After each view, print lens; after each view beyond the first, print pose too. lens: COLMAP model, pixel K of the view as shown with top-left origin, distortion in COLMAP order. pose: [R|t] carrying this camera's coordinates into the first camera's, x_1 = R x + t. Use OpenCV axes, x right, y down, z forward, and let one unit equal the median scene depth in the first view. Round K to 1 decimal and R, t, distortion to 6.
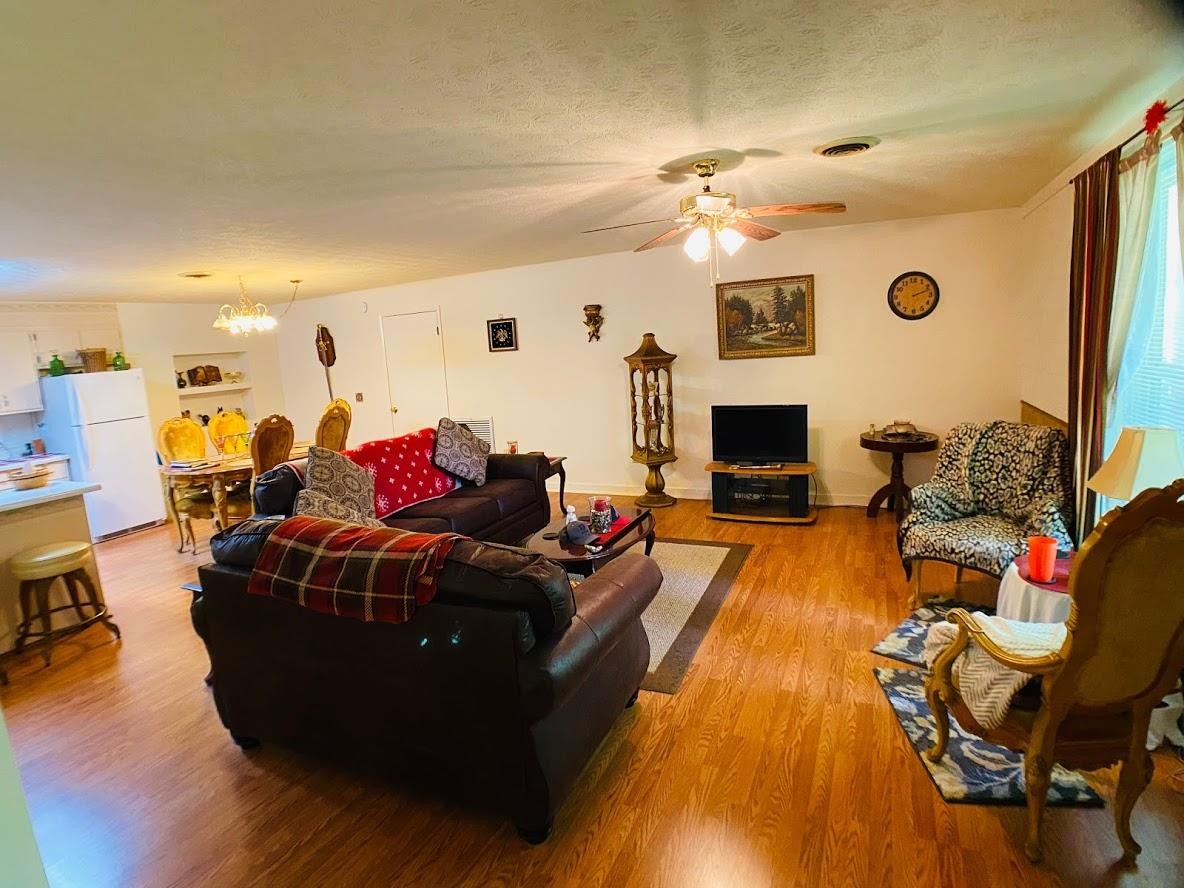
lens RADIAL K [[609.6, 0, 571.0], [0, 609.6, 446.6], [0, 0, 1]] dist [-0.097558, 0.021697]
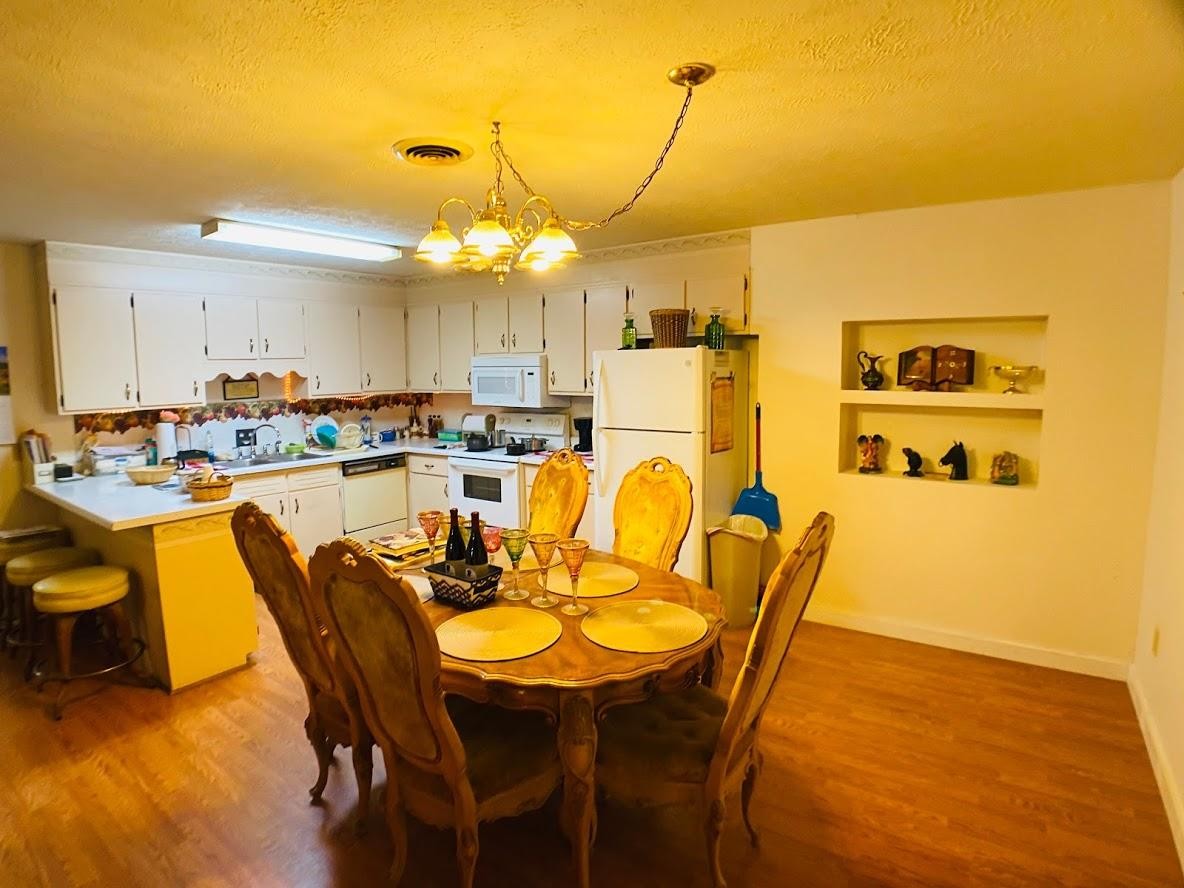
lens RADIAL K [[626.5, 0, 593.6], [0, 626.5, 440.0], [0, 0, 1]] dist [-0.103352, 0.024484]
pose [[-0.154691, 0.188022, -0.969906, -0.197908], [-0.133886, 0.968678, 0.209137, -0.221079], [0.978849, 0.162208, -0.124672, 1.378860]]
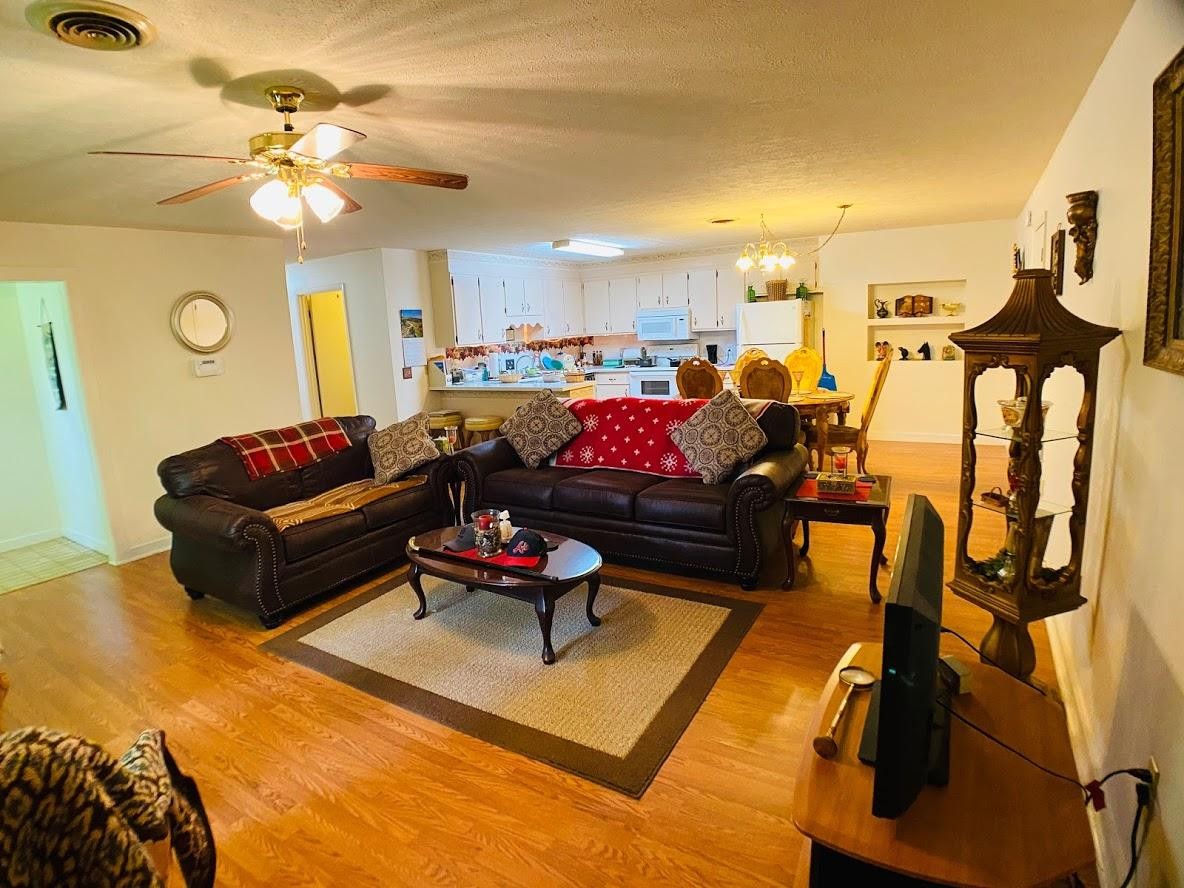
lens RADIAL K [[626.1, 0, 592.0], [0, 626.1, 444.0], [0, 0, 1]] dist [-0.089455, 0.010630]
pose [[-0.083718, 0.256869, -0.962813, 0.675724], [-0.098631, 0.959325, 0.264514, -0.197629], [0.991596, 0.117108, -0.054978, 0.982470]]
